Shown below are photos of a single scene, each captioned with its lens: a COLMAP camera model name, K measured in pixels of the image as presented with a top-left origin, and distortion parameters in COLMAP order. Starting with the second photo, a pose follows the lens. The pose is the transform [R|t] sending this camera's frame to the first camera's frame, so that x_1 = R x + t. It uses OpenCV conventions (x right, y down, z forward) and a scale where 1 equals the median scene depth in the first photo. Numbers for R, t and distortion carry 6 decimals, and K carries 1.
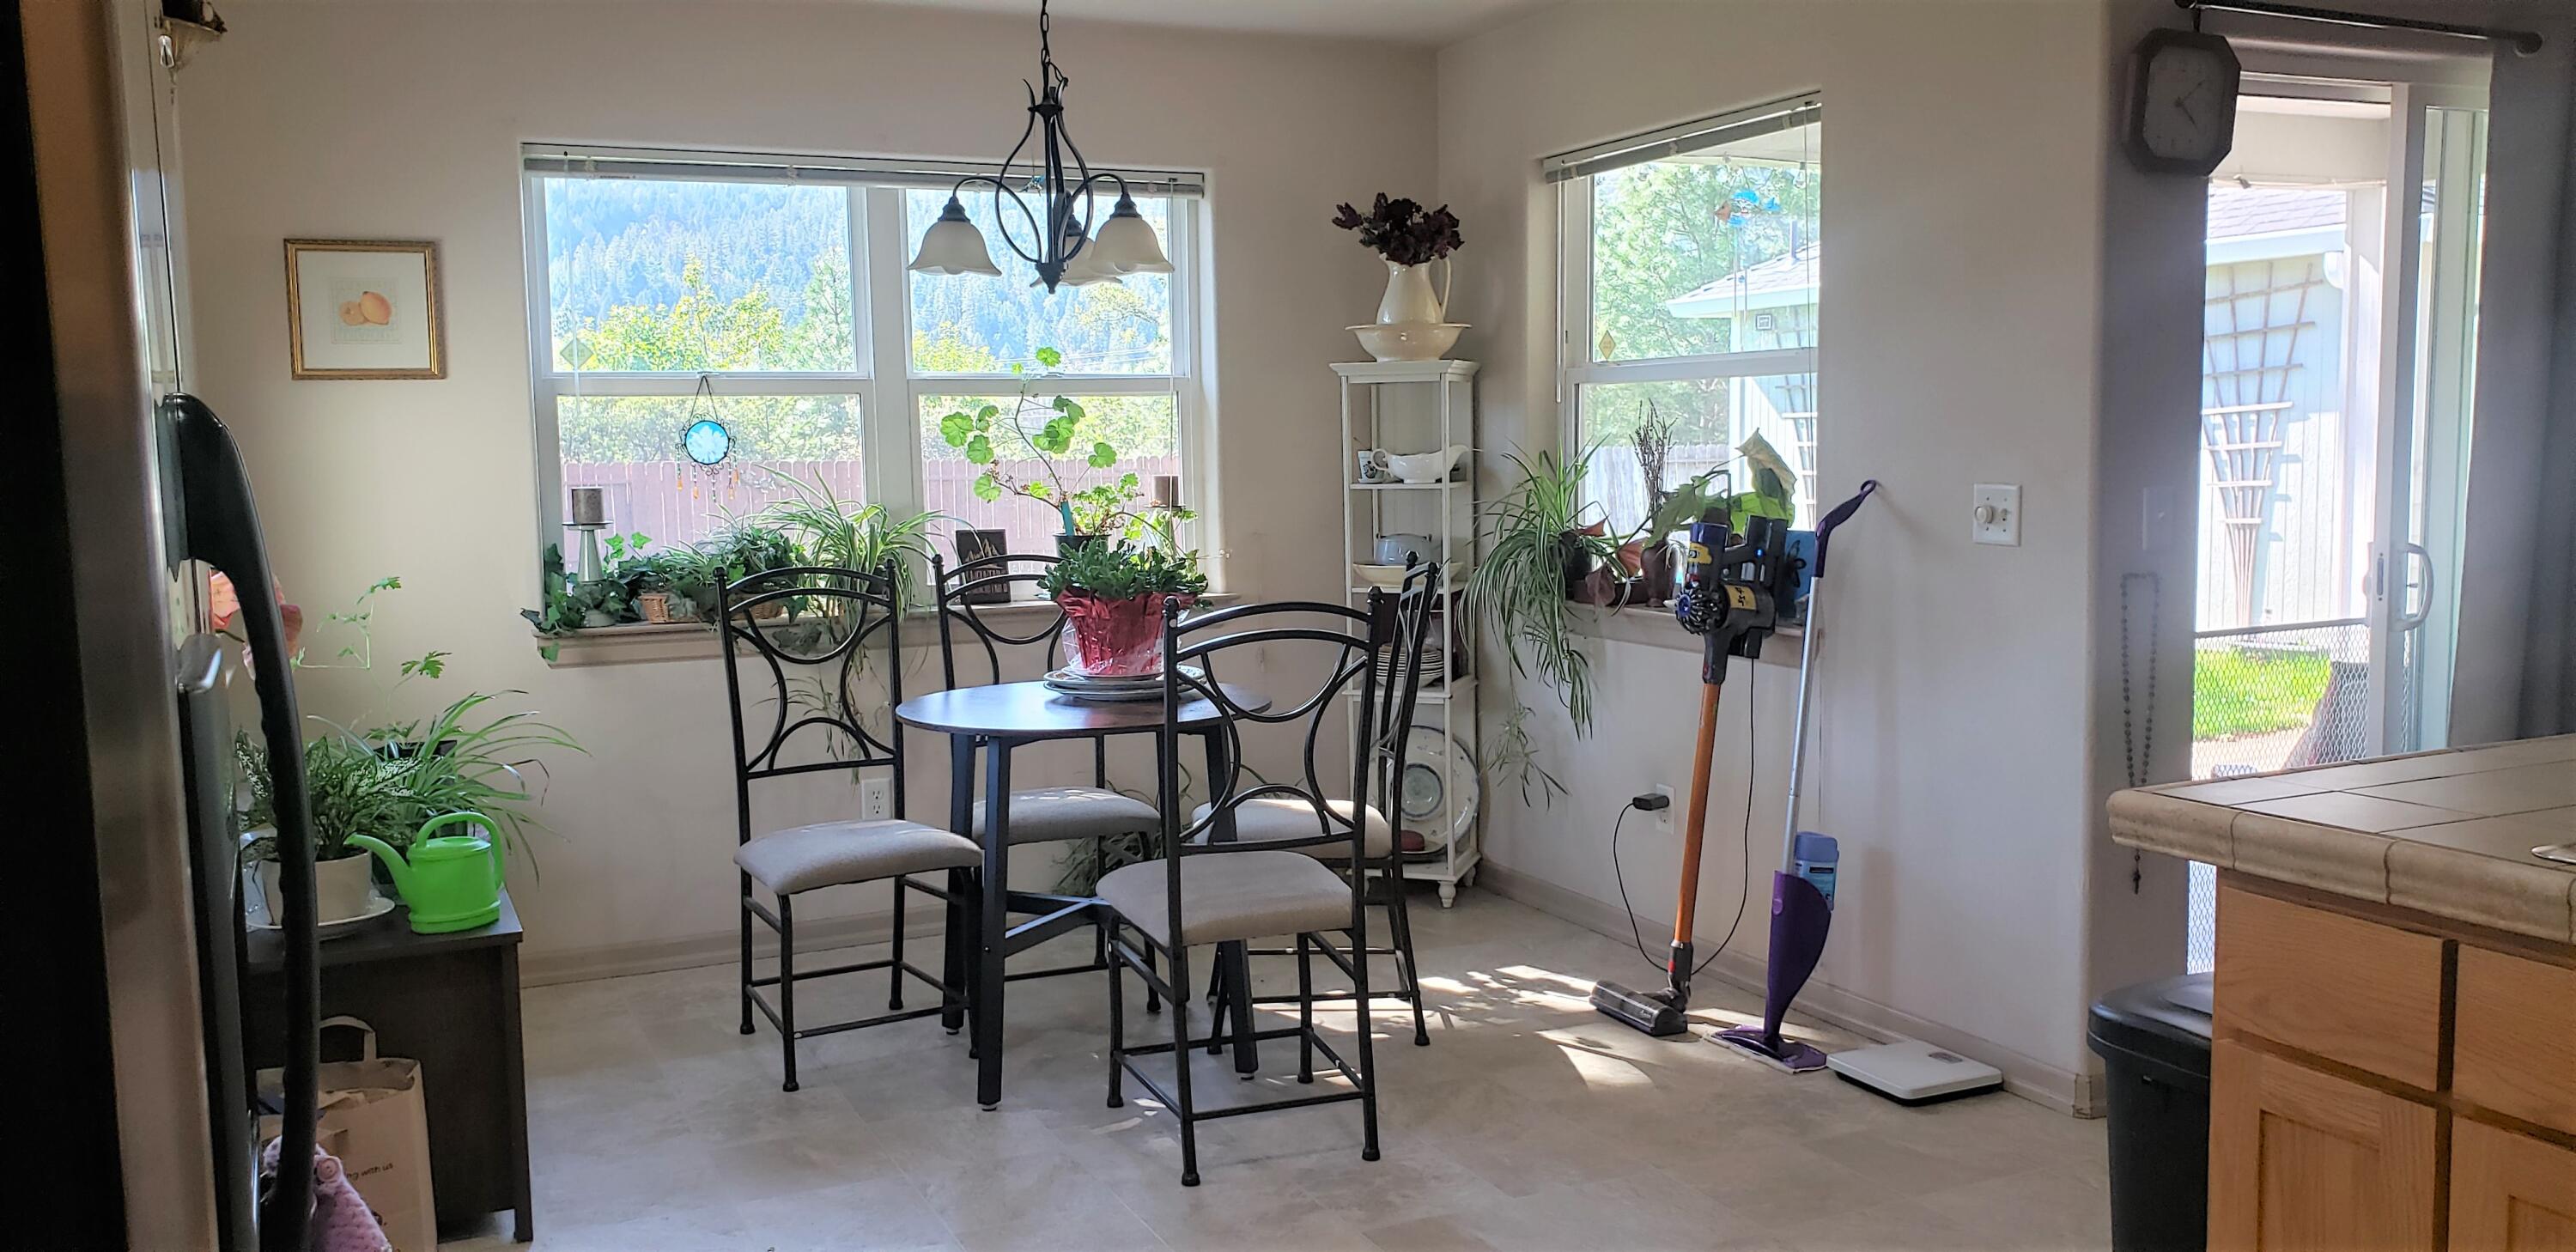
lens RADIAL K [[2003.9, 0, 1288.4], [0, 2003.9, 669.3], [0, 0, 1]] dist [0.017427, -0.005182]
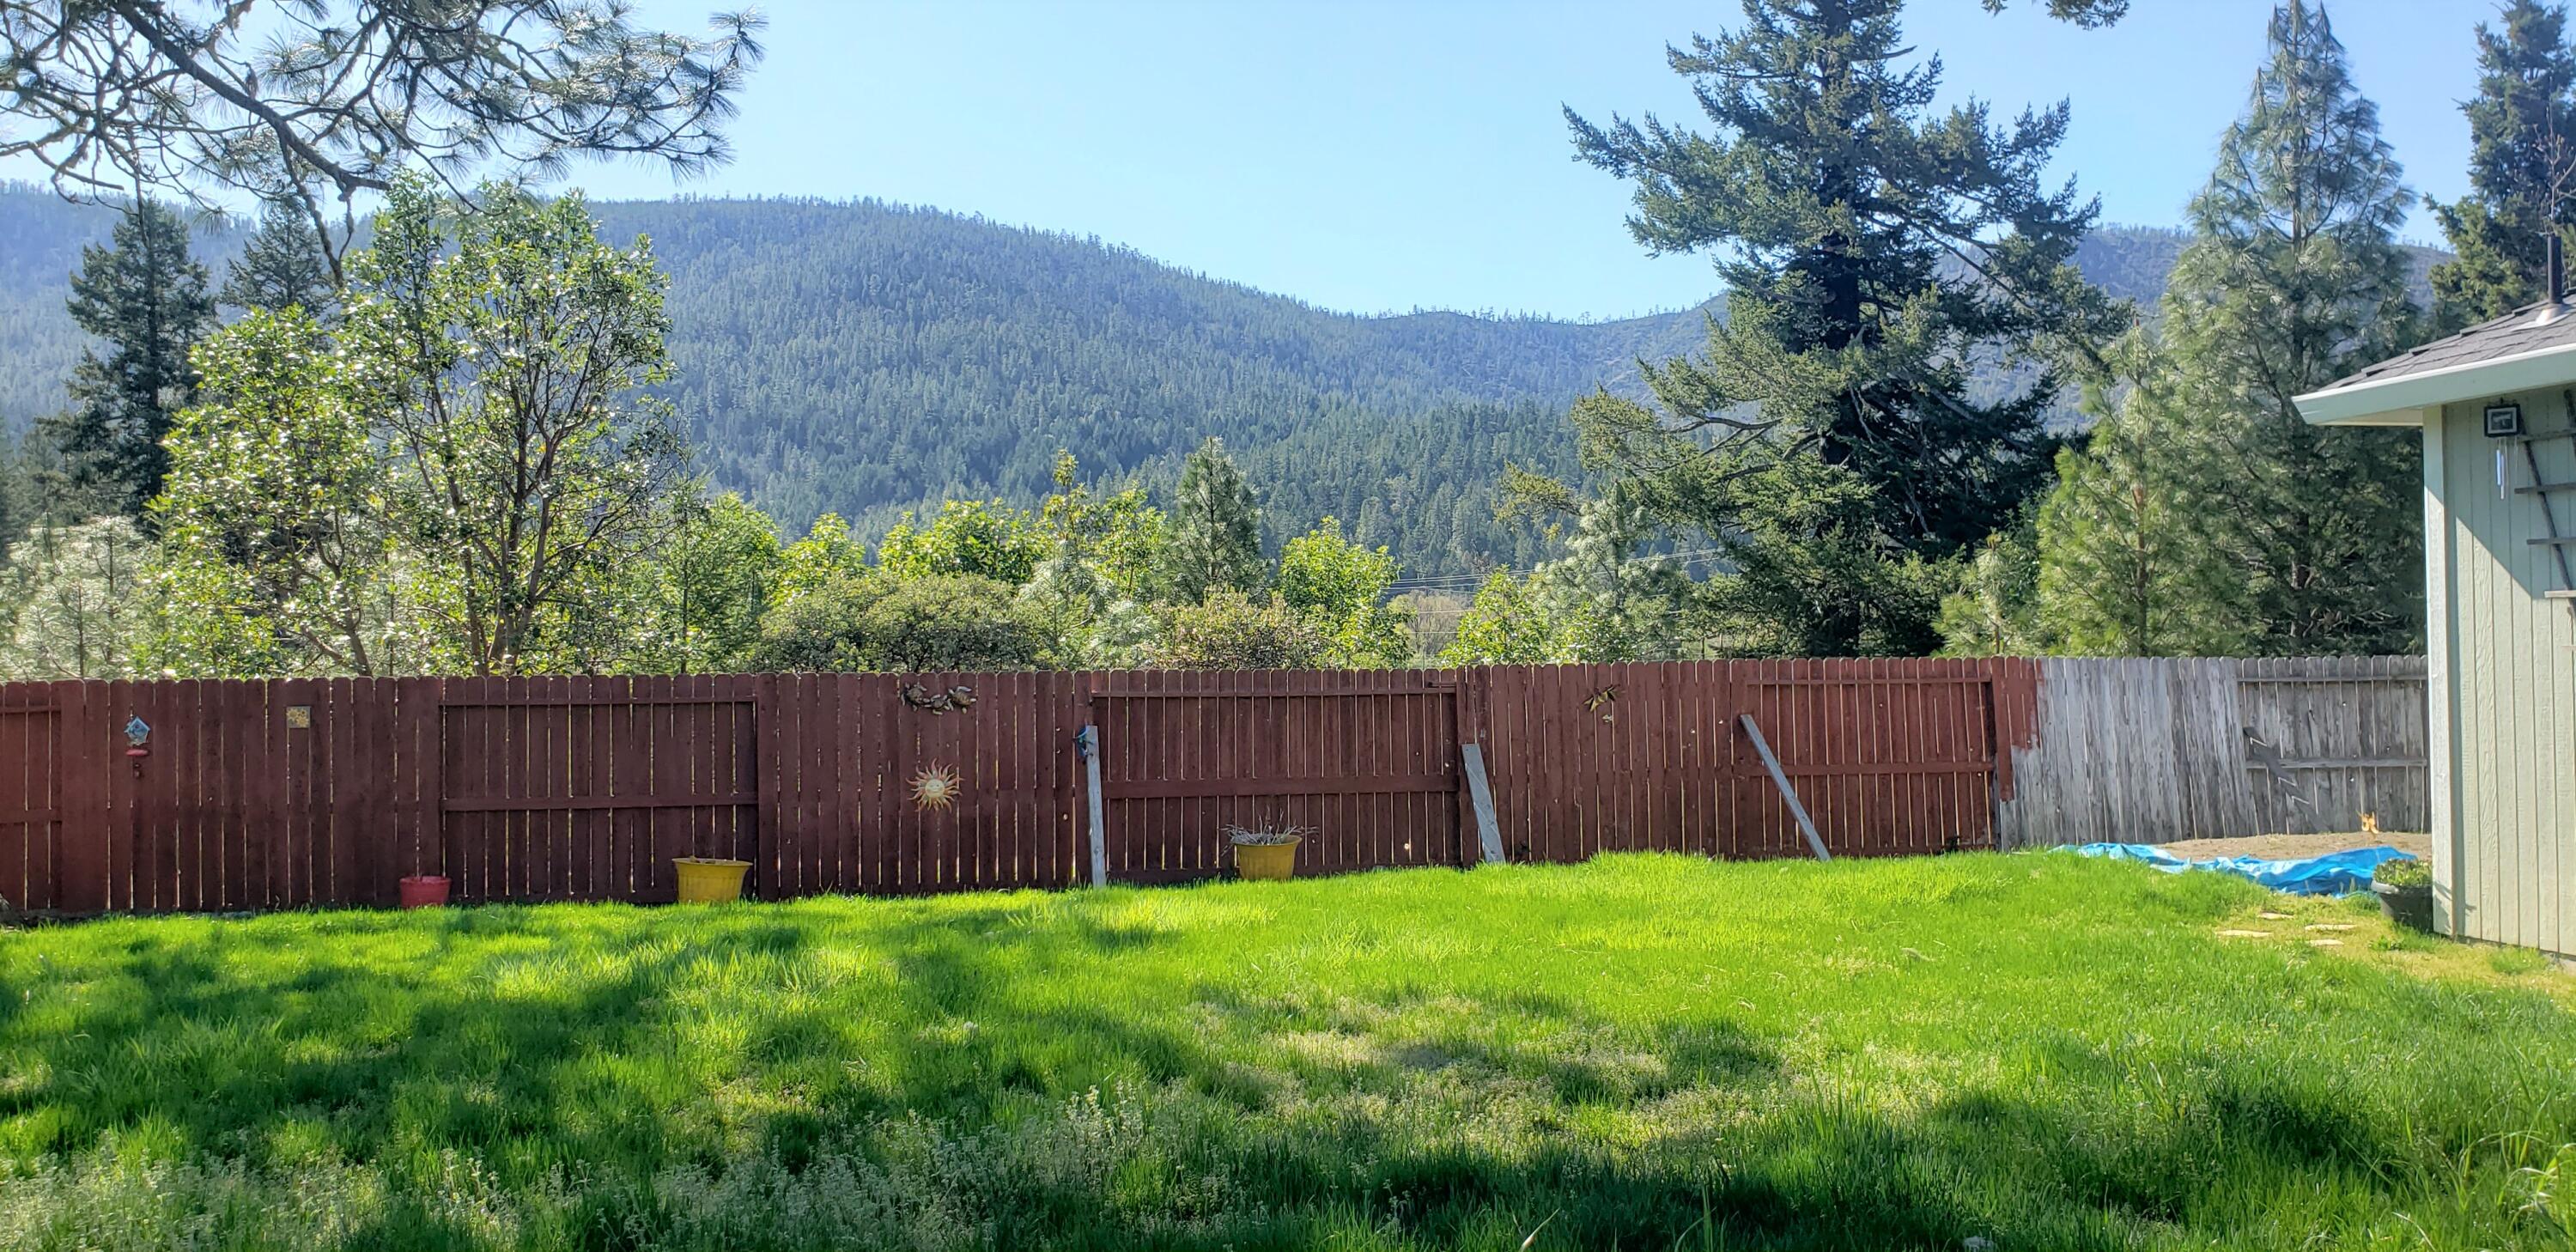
lens RADIAL K [[1957.3, 0, 1286.8], [0, 1957.3, 642.8], [0, 0, 1]] dist [0.016648, -0.006838]
pose [[0.967924, -0.001105, -0.251243, 0.025308], [-0.029449, 0.992599, -0.117816, -0.019775], [0.249513, 0.121436, 0.960727, 0.197989]]
